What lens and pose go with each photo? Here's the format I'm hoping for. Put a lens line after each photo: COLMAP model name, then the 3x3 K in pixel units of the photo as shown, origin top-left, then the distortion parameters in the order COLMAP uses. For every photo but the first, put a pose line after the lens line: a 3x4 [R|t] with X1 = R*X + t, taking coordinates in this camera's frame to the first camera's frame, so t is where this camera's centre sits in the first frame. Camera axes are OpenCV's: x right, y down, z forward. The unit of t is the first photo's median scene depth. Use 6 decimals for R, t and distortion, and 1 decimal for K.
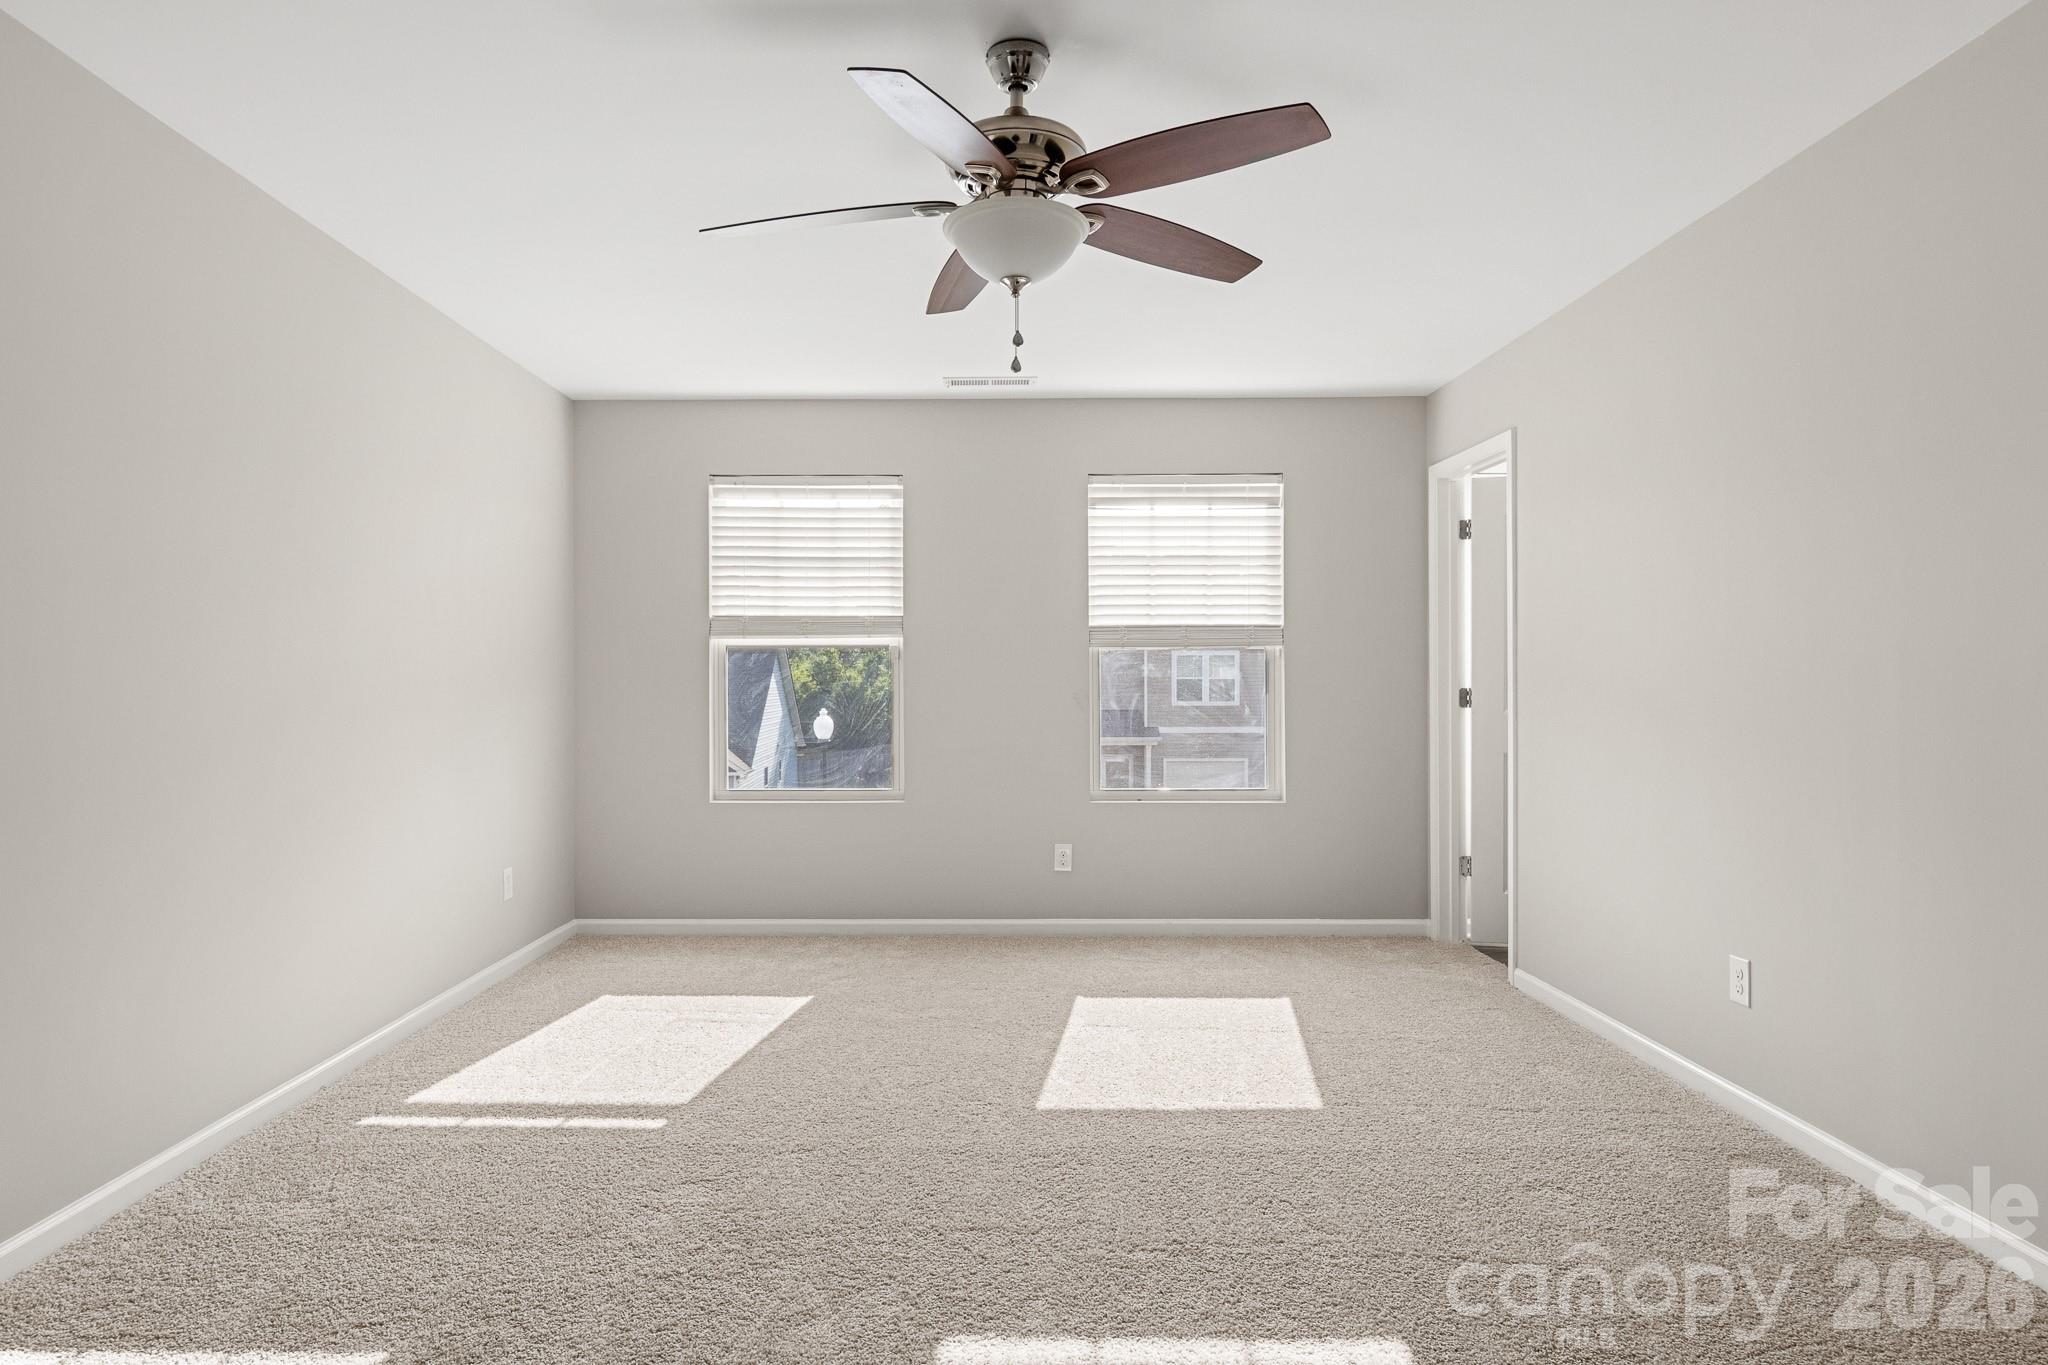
lens RADIAL K [[1136.3, 0, 1021.7], [0, 1136.3, 687.0], [0, 0, 1]] dist [-0.005573, 0.001853]
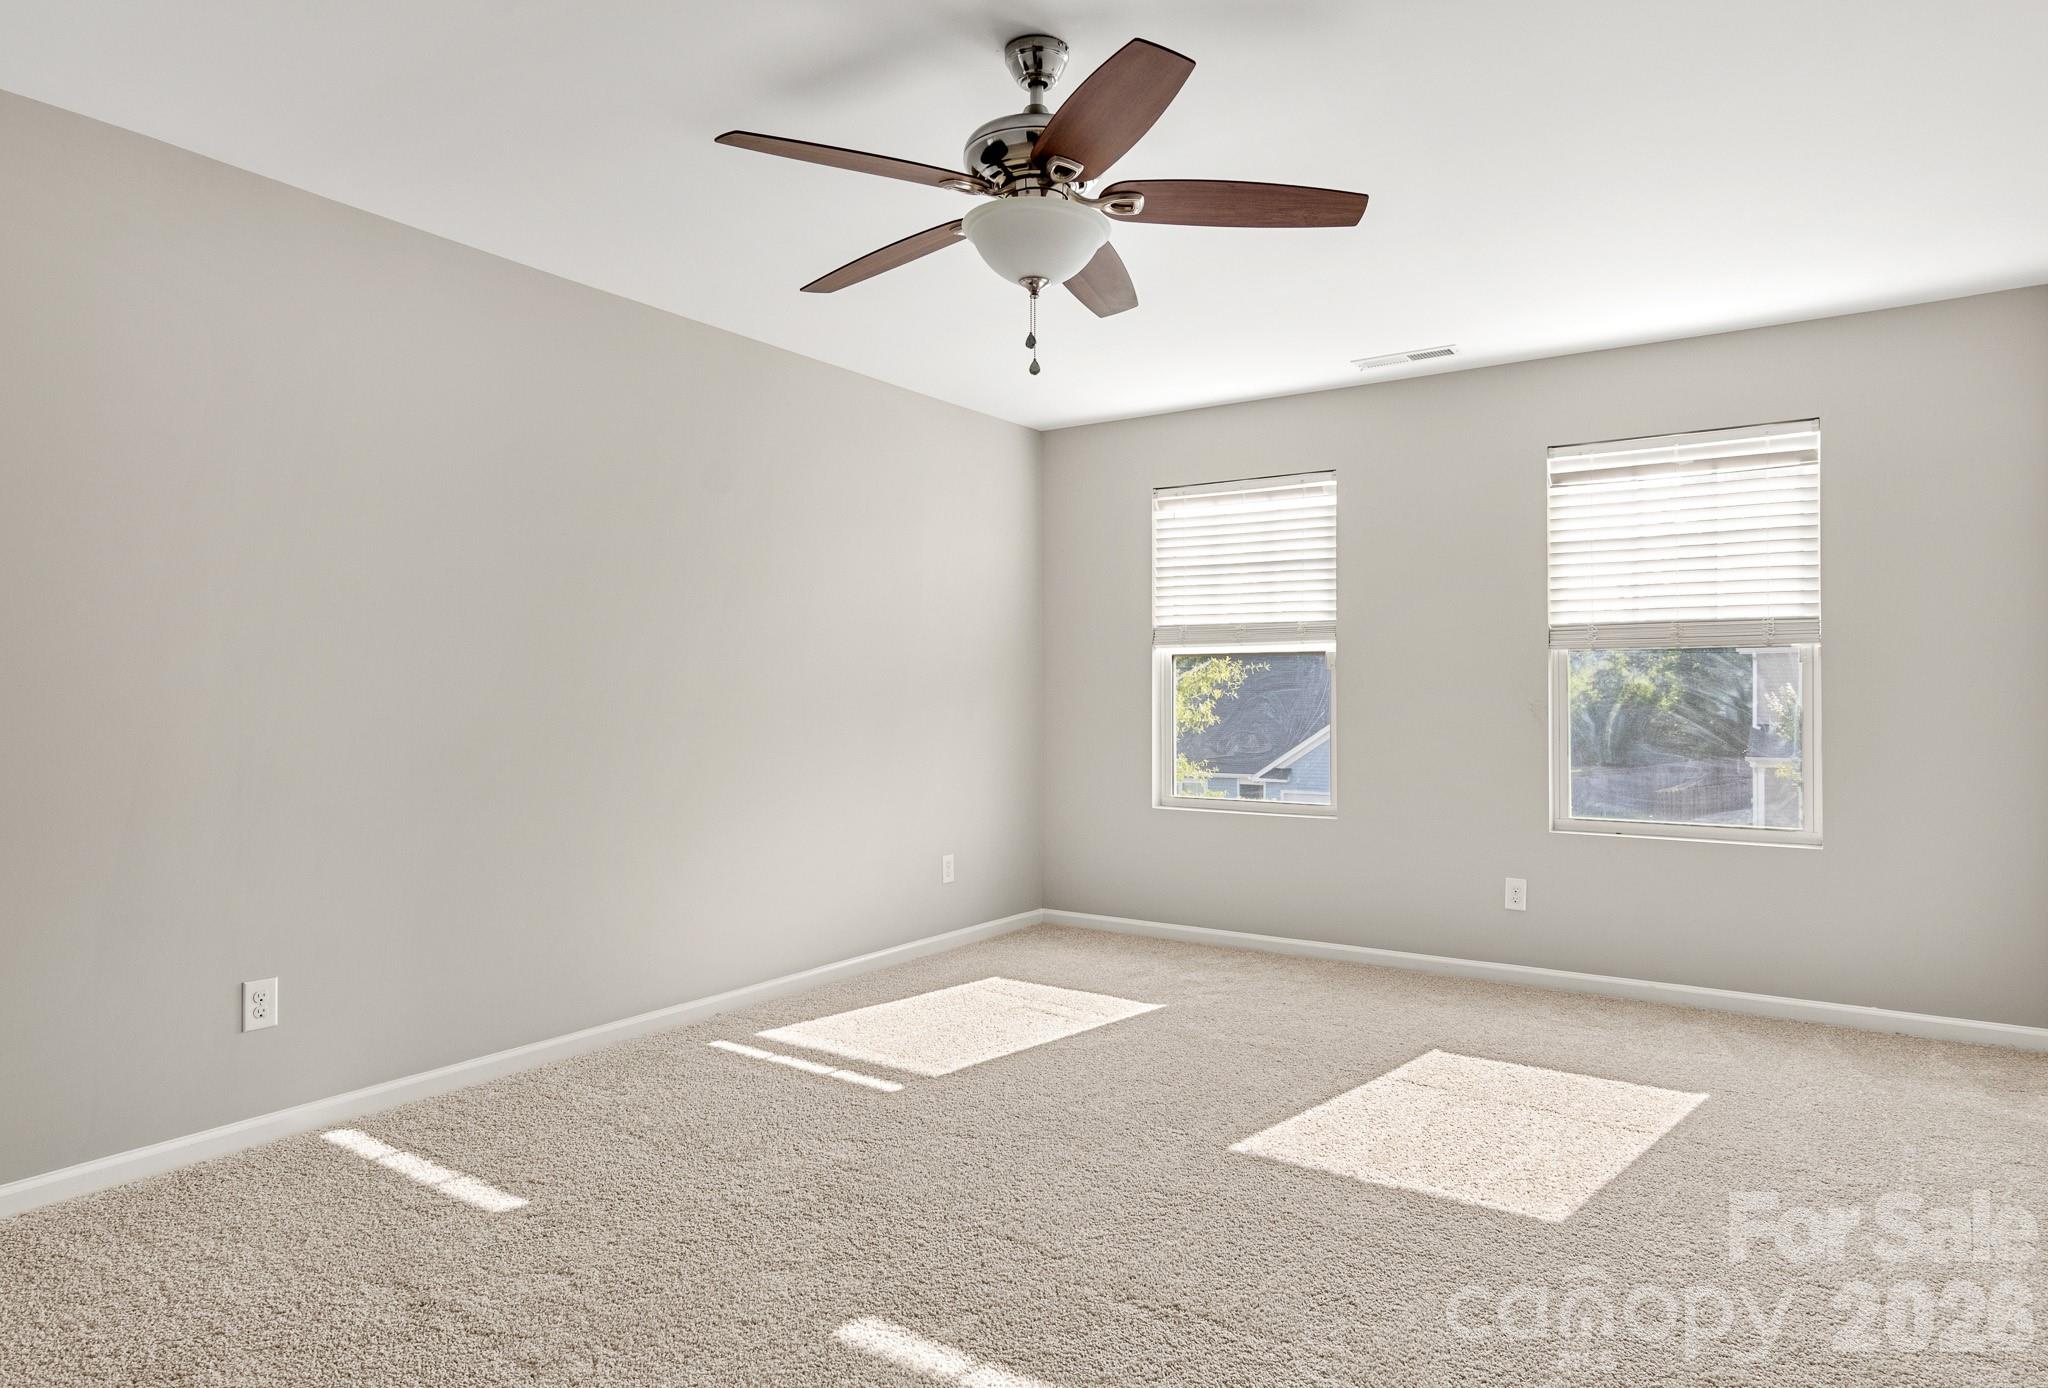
lens RADIAL K [[1203.5, 0, 1167.7], [0, 1203.5, 697.8], [0, 0, 1]] dist [0.000633, -0.005095]
pose [[0.845080, 0.003879, -0.534626, 0.313723], [-0.002986, 0.999992, 0.002536, -0.000579], [0.534632, -0.000547, 0.845085, 0.088194]]
